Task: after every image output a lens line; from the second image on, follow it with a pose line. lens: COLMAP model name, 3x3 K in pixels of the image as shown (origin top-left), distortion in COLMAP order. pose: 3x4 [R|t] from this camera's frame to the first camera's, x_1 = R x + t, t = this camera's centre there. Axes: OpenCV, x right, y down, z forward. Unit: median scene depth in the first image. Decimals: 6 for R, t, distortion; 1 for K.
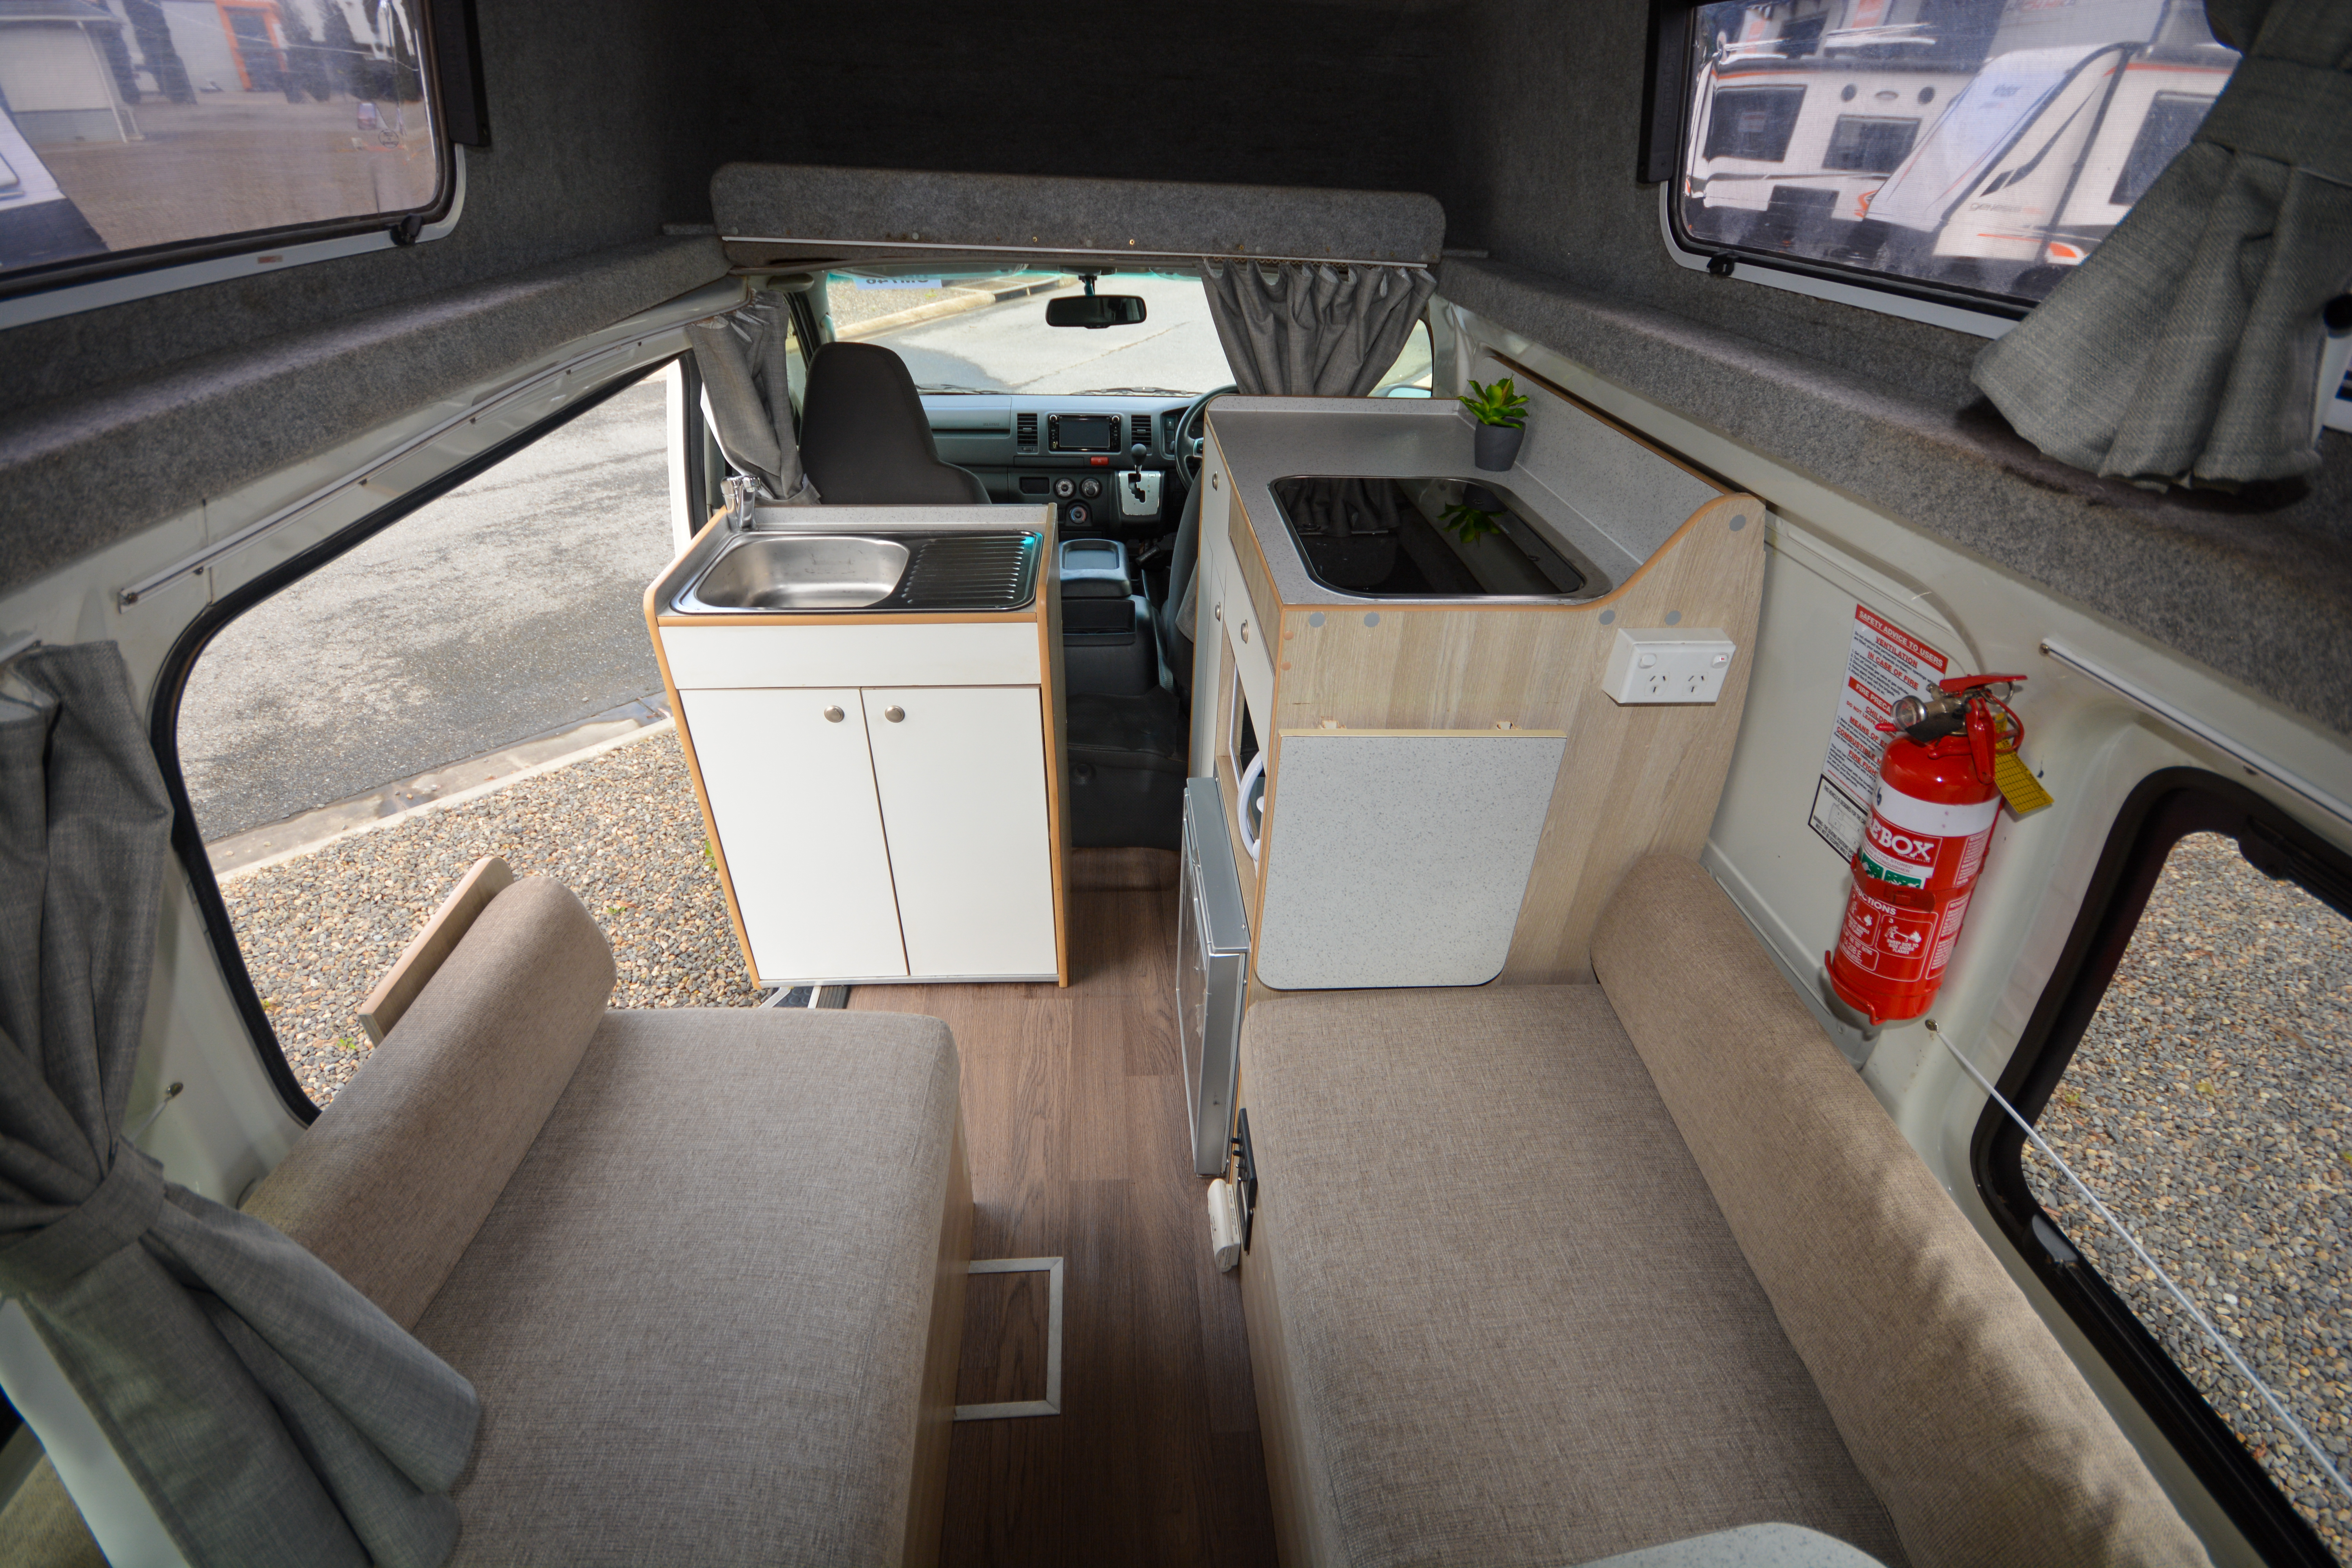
lens RADIAL K [[1022.6, 0, 1168.3], [0, 1022.6, 783.2], [0, 0, 1]] dist [0.027220, -0.022081]
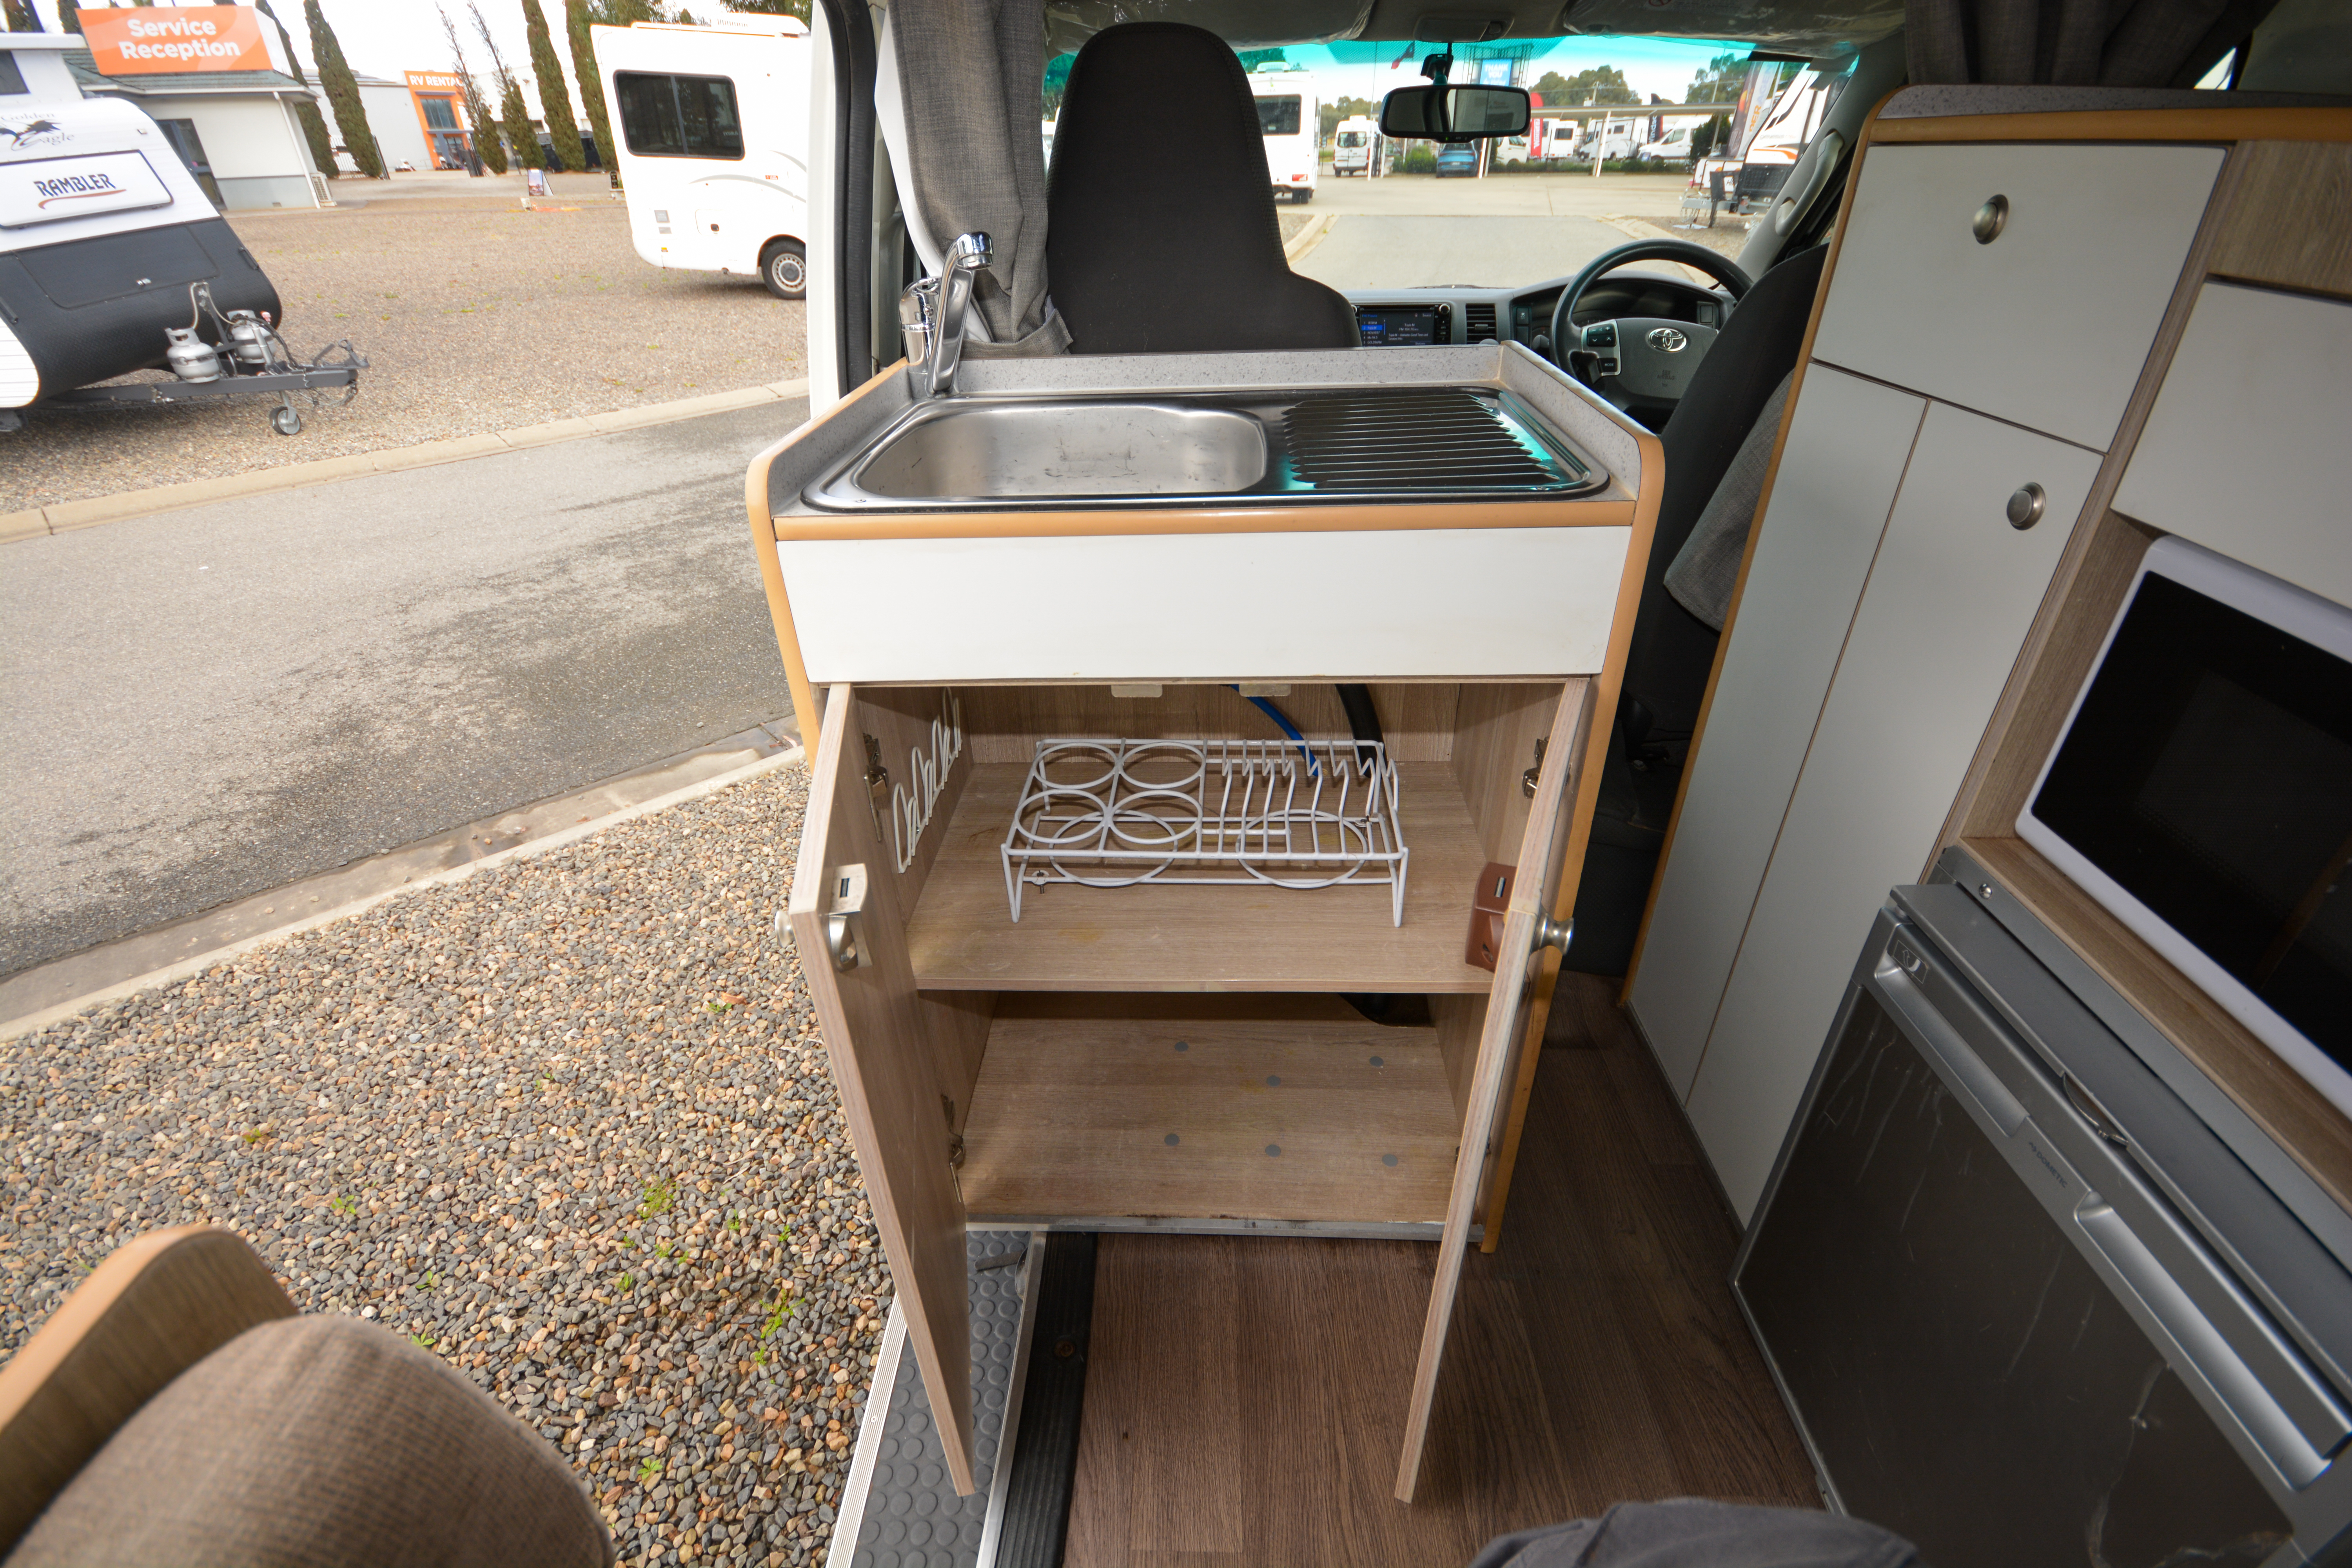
lens RADIAL K [[1022.6, 0, 1168.3], [0, 1022.6, 783.2], [0, 0, 1]] dist [0.027220, -0.022081]
pose [[0.994691, 0.012000, -0.102203, -0.120741], [-0.015392, 0.999354, -0.032465, -0.014993], [0.101747, 0.033866, 0.994234, 0.248130]]
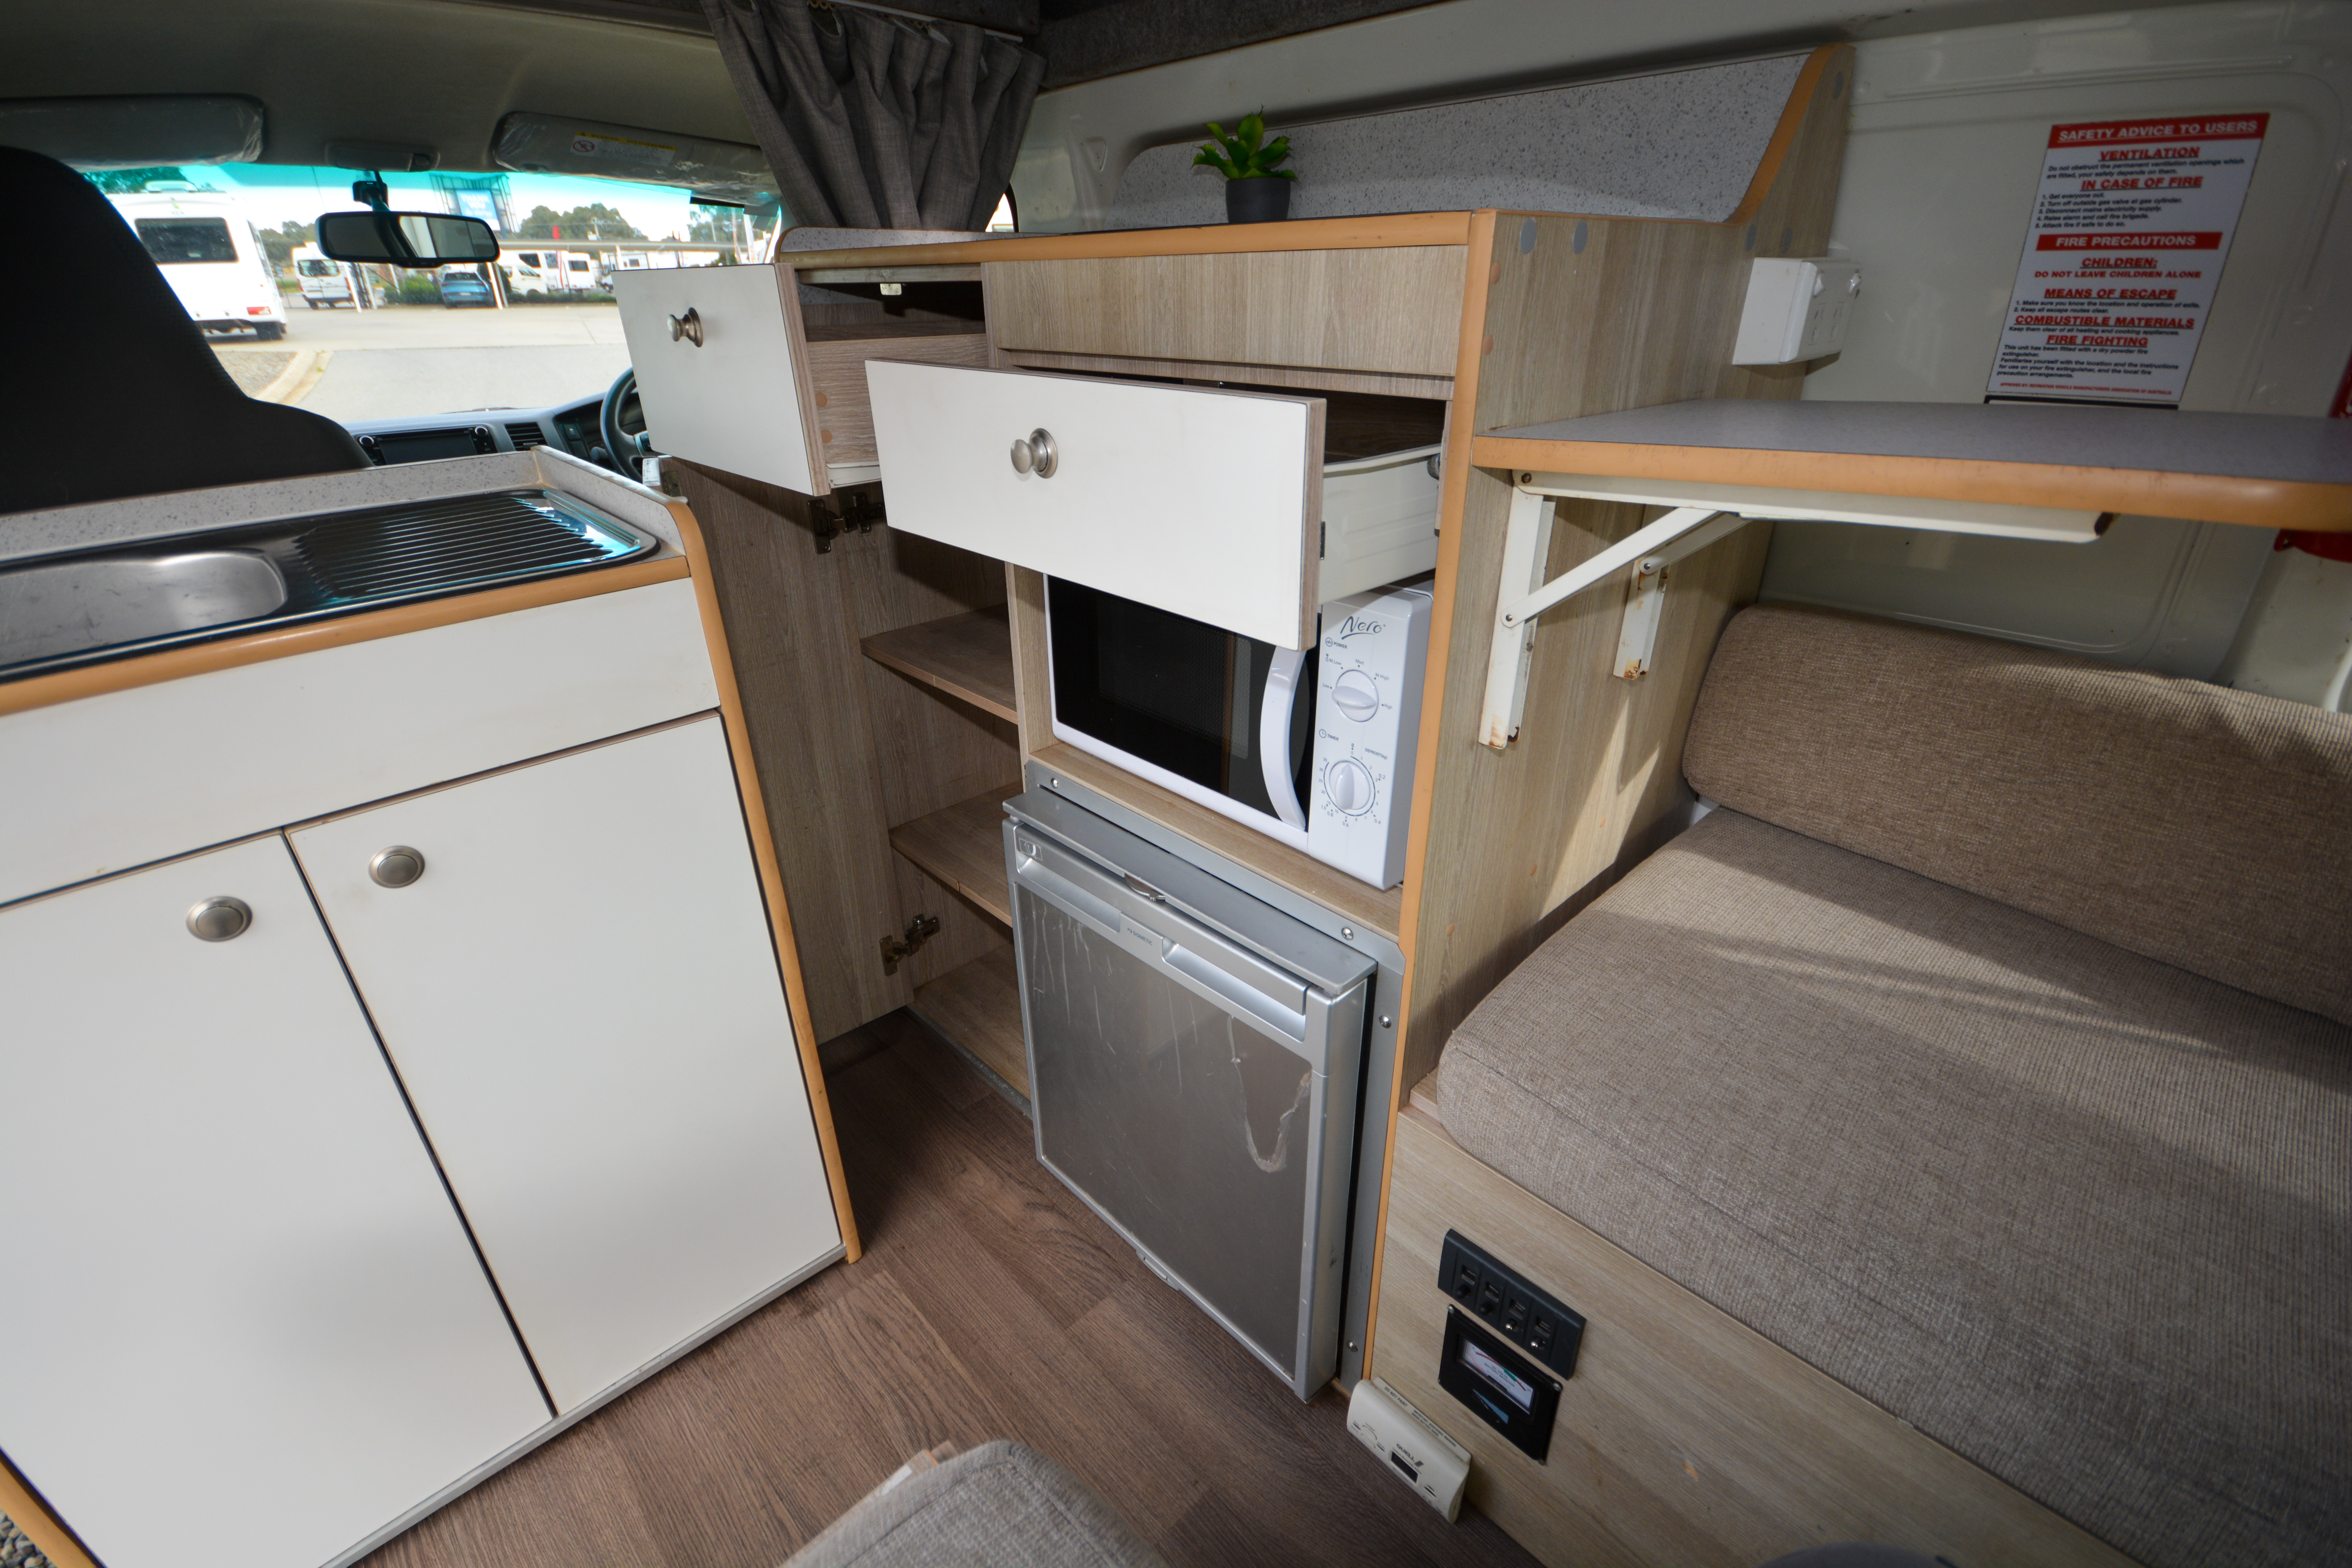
lens RADIAL K [[1022.6, 0, 1168.3], [0, 1022.6, 783.2], [0, 0, 1]] dist [0.027220, -0.022081]
pose [[0.770274, -0.312265, 0.556030, -0.113243], [0.373741, 0.927528, 0.003150, 0.008734], [-0.516717, 0.205385, 0.831156, 0.216704]]
